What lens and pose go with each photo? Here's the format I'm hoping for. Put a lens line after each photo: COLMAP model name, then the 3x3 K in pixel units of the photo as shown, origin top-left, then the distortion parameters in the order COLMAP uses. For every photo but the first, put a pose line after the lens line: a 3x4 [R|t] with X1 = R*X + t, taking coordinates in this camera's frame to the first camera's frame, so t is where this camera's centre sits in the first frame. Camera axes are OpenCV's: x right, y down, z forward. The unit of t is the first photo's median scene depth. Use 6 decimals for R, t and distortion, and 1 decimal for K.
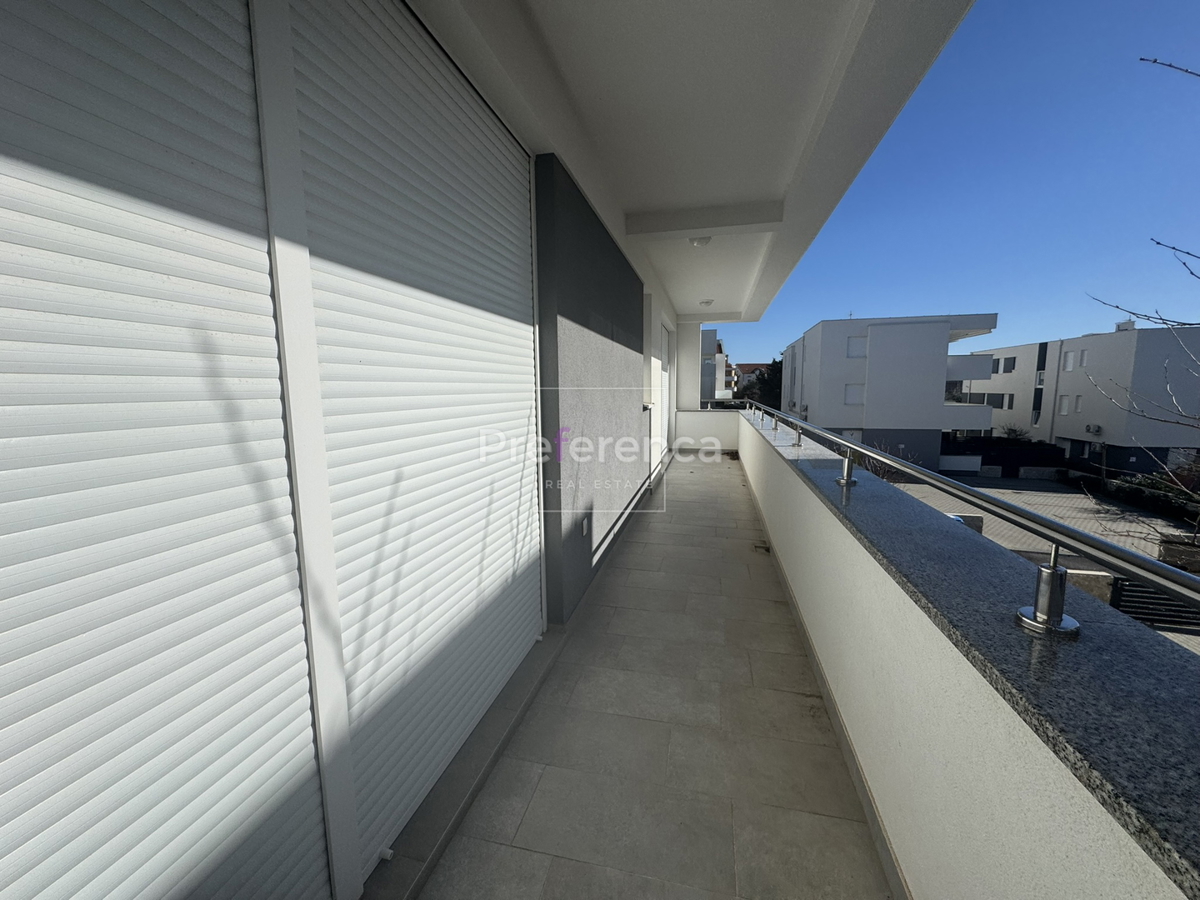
lens RADIAL K [[474.5, 0, 594.7], [0, 474.5, 446.8], [0, 0, 1]] dist [0.000037, 0.000249]
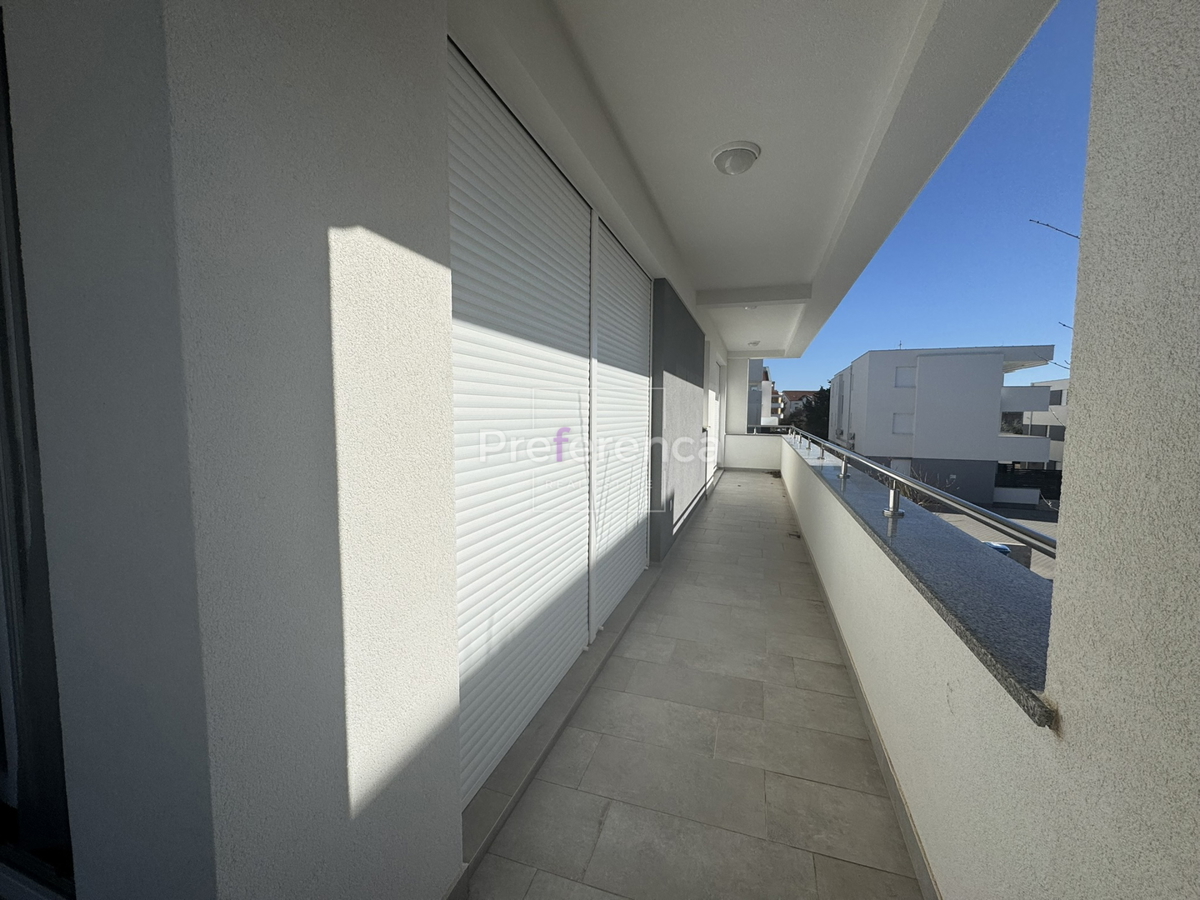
lens RADIAL K [[474.5, 0, 595.5], [0, 474.5, 450.6], [0, 0, 1]] dist [0.000037, 0.000249]
pose [[0.995990, 0.023942, -0.086202, -0.101935], [-0.027610, 0.998752, -0.041620, 0.048732], [0.085098, 0.043833, 0.995408, -0.410542]]
